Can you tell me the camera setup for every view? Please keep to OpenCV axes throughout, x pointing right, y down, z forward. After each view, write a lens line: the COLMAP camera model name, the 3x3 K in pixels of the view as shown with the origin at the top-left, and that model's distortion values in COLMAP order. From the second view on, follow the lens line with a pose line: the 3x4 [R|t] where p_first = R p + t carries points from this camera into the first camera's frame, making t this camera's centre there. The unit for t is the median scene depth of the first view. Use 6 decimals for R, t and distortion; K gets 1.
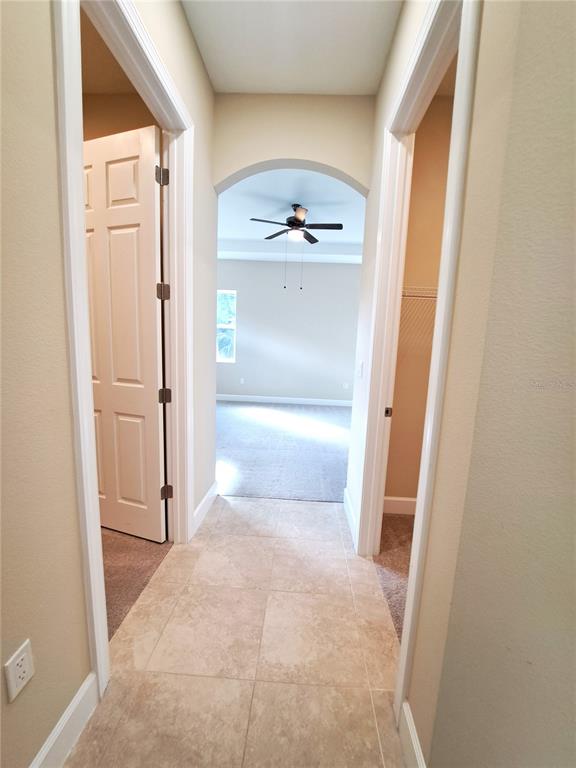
lens RADIAL K [[307.2, 0, 292.5], [0, 307.2, 383.8], [0, 0, 1]] dist [-0.013392, -0.000298]
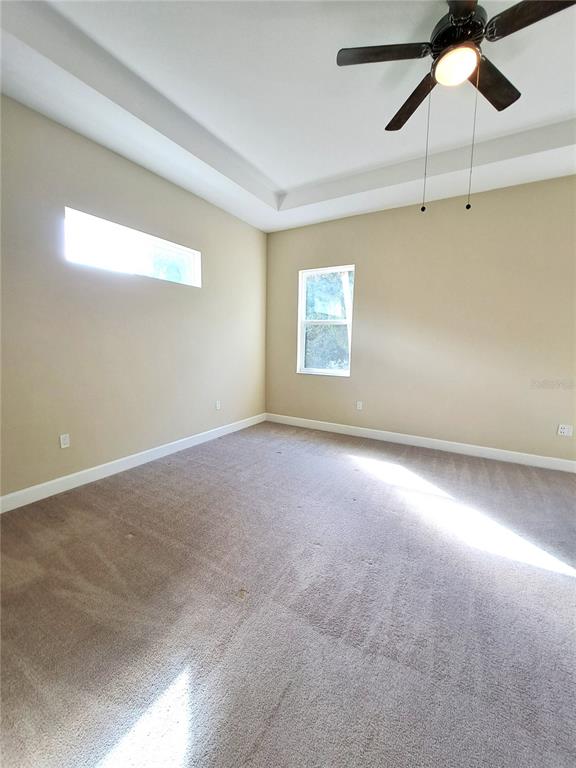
lens RADIAL K [[307.2, 0, 294.6], [0, 307.2, 385.5], [0, 0, 1]] dist [-0.013392, -0.000298]
pose [[0.883248, 0.035529, -0.467558, 0.016833], [-0.044803, 0.998958, -0.008728, -0.041885], [0.466761, 0.028657, 0.883919, 0.408003]]
